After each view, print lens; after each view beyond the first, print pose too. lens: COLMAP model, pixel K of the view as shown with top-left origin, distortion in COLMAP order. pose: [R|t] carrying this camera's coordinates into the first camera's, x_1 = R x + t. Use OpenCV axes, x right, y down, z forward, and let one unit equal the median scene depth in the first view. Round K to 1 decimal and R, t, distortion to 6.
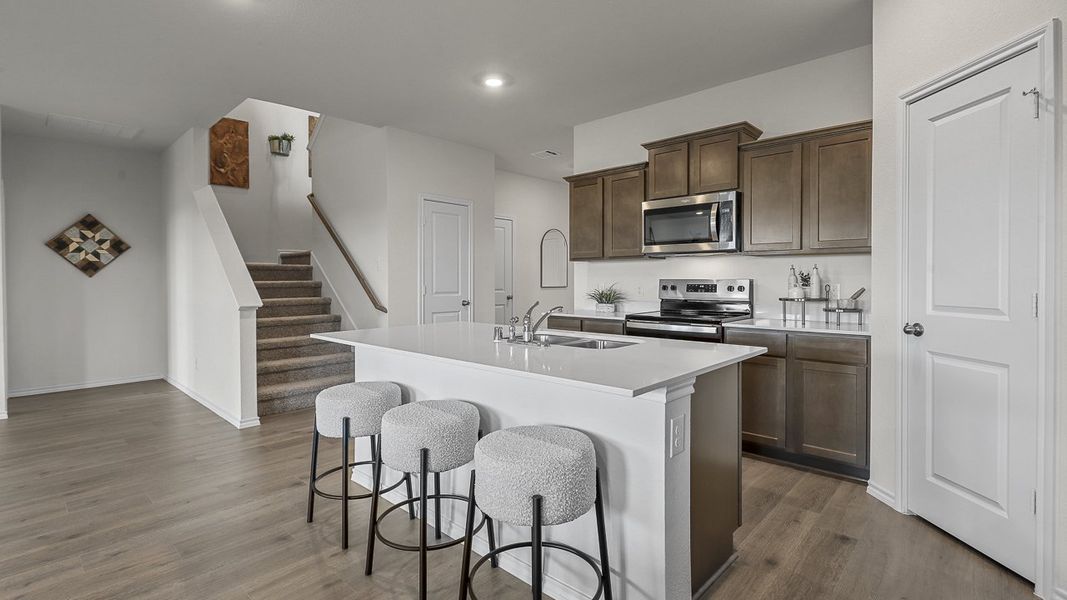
lens RADIAL K [[487.2, 0, 536.2], [0, 487.2, 287.7], [0, 0, 1]] dist [0.000029, 0.000594]
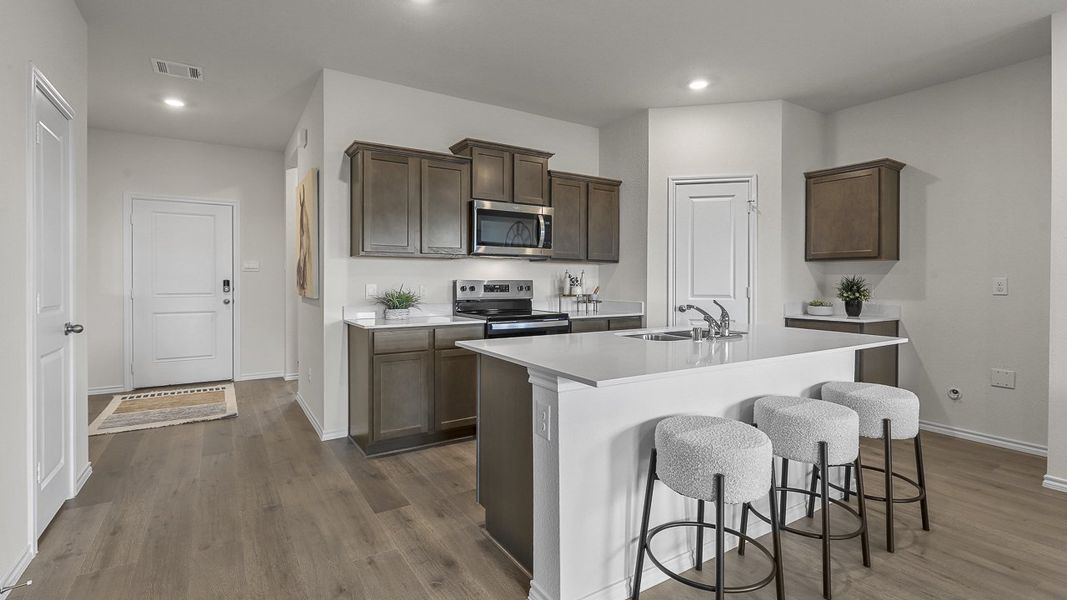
lens RADIAL K [[490.6, 0, 535.7], [0, 490.6, 277.5], [0, 0, 1]] dist [0.001038, 0.000789]
pose [[0.247554, 0.007184, 0.968847, -0.509849], [0.012762, 0.999862, -0.010675, -0.007760], [-0.968790, 0.015007, 0.247428, 0.475419]]
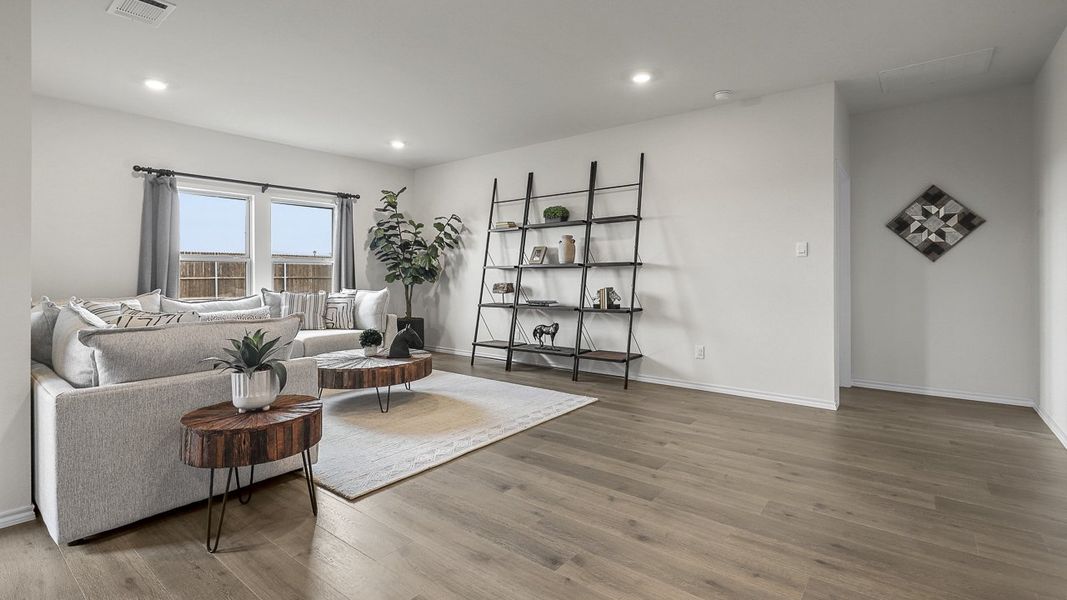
lens RADIAL K [[490.3, 0, 533.5], [0, 490.3, 270.4], [0, 0, 1]] dist [-0.001127, 0.000211]
pose [[0.073830, -0.000317, -0.997271, -0.142345], [-0.012733, 0.999918, -0.001261, 0.002499], [0.997190, 0.012792, 0.073819, 0.268495]]
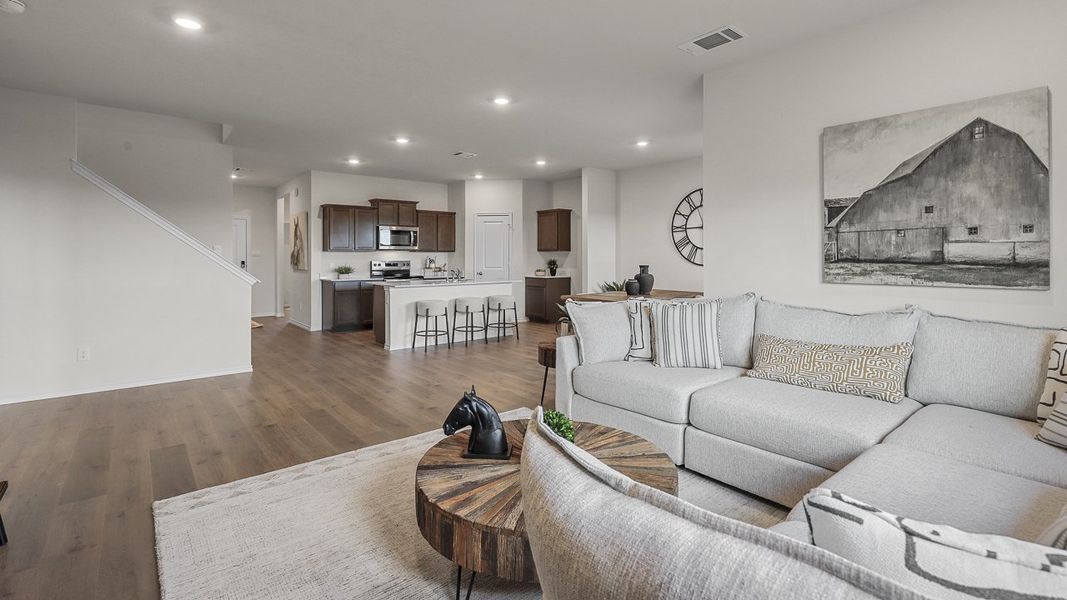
lens RADIAL K [[480.4, 0, 537.5], [0, 480.4, 252.6], [0, 0, 1]] dist [0.000945, 0.000177]
pose [[0.125273, 0.012530, 0.992043, -1.350636], [0.016964, 0.999747, -0.014770, -0.008092], [-0.991977, 0.018679, 0.125028, 0.020267]]
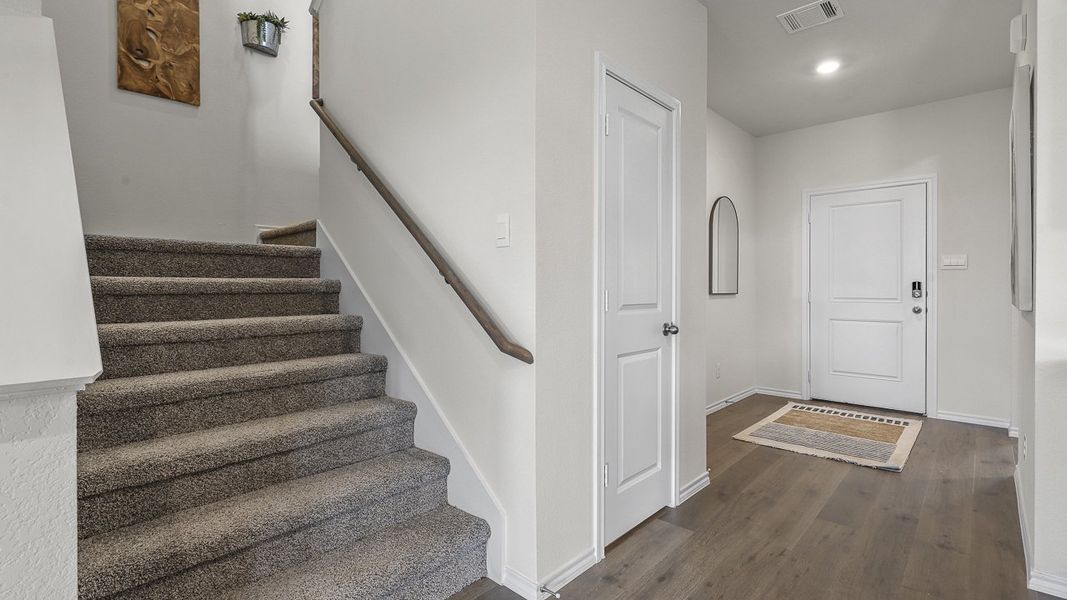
lens RADIAL K [[487.2, 0, 536.2], [0, 487.2, 287.7], [0, 0, 1]] dist [0.000029, 0.000594]
pose [[0.999989, 0.002715, 0.003701, -0.278877], [-0.002670, 0.999922, -0.012173, -0.000982], [-0.003734, 0.012163, 0.999919, 0.584408]]
